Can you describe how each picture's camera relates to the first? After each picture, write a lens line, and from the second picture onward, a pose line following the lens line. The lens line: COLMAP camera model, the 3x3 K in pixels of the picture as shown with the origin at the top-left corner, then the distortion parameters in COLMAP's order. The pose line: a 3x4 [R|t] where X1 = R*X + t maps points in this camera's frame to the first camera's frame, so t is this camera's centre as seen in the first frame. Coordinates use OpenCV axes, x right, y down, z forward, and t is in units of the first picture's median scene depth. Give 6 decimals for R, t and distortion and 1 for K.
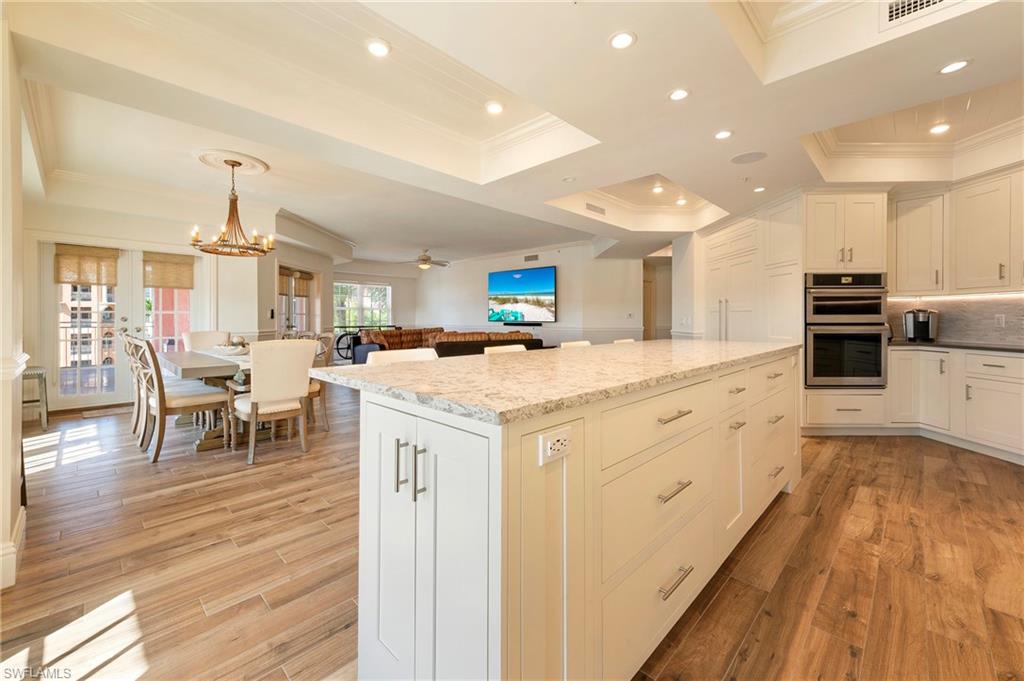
lens RADIAL K [[408.8, 0, 523.4], [0, 408.8, 317.9], [0, 0, 1]] dist [0.018607, 0.000063]
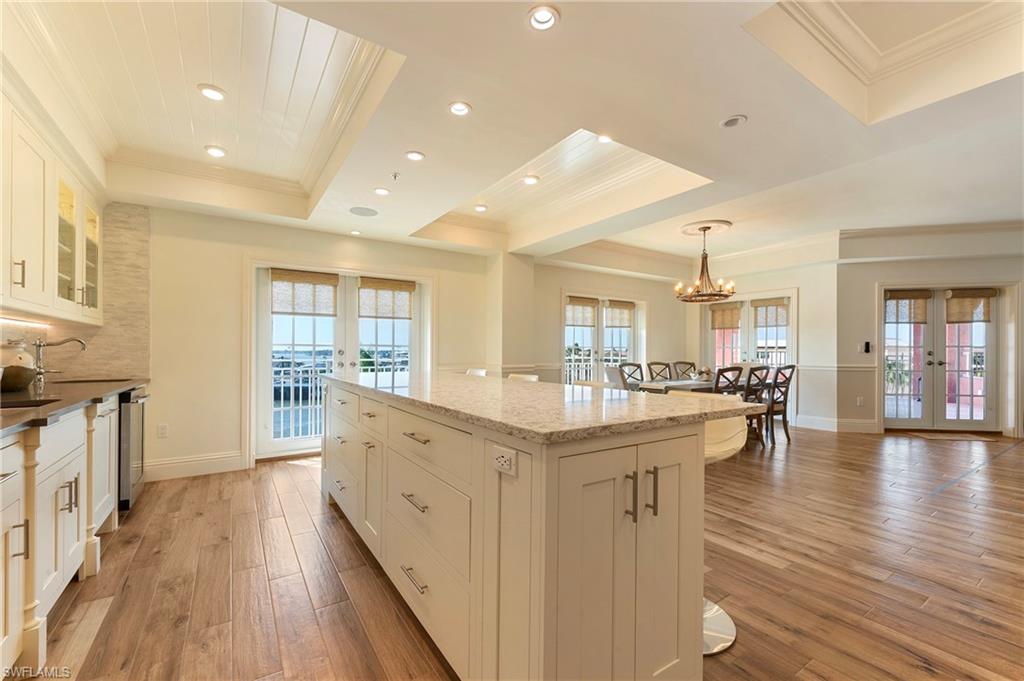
lens RADIAL K [[422.7, 0, 512.2], [0, 422.7, 347.5], [0, 0, 1]] dist [0.002598, -0.000291]
pose [[-0.219921, -0.006775, -0.975494, 0.735041], [-0.001344, 0.999977, -0.006642, -0.001502], [0.975517, -0.000149, -0.219925, 0.757154]]
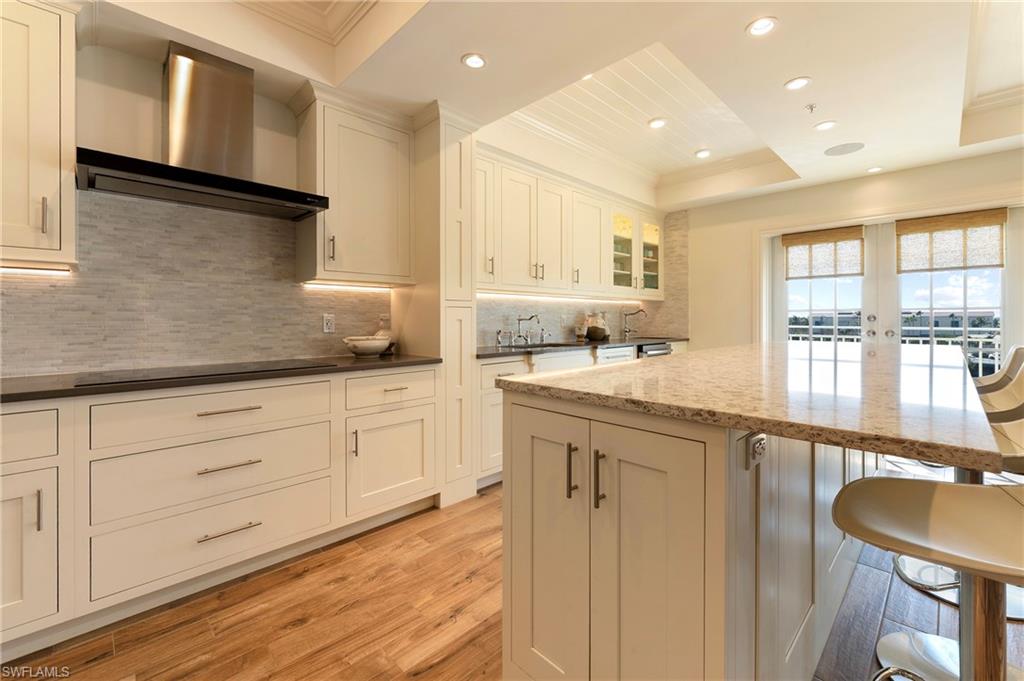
lens RADIAL K [[433.4, 0, 524.1], [0, 433.4, 318.2], [0, 0, 1]] dist [0.000843, 0.000081]
pose [[-0.999796, 0.005529, 0.019427, 0.463739], [0.005506, 0.999984, -0.001211, 0.001320], [-0.019433, -0.001104, -0.999811, 1.047437]]
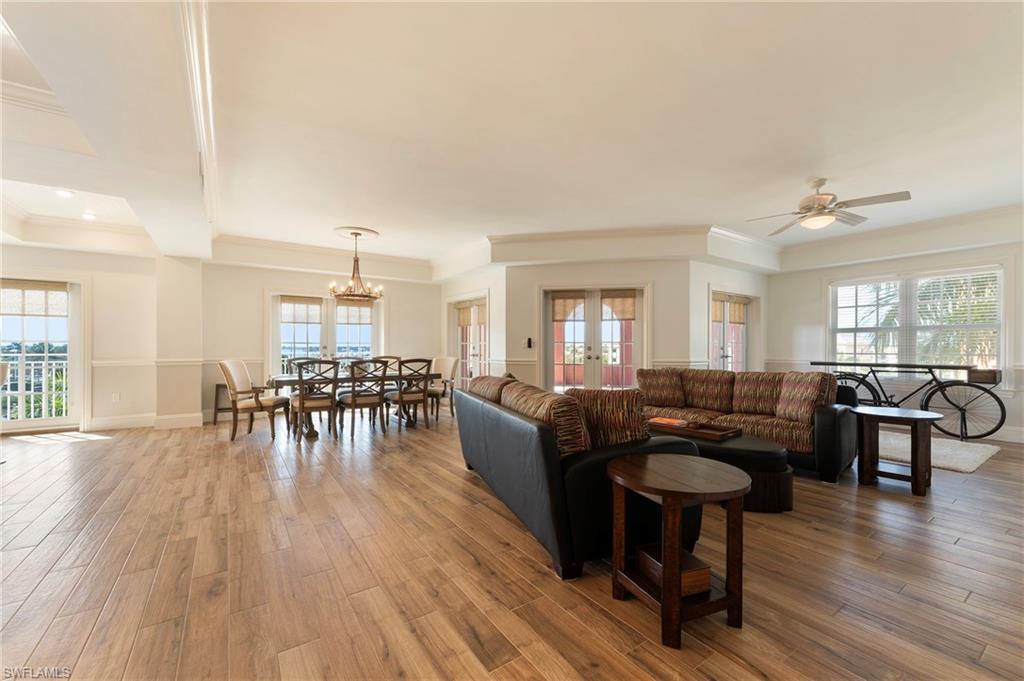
lens RADIAL K [[414.9, 0, 515.3], [0, 414.9, 347.3], [0, 0, 1]] dist [0.000916, -0.000066]
pose [[-0.202118, 0.000119, -0.979361, 0.583042], [-0.000820, 1.000000, 0.000291, 0.002487], [0.979361, 0.000861, -0.202118, 1.930183]]
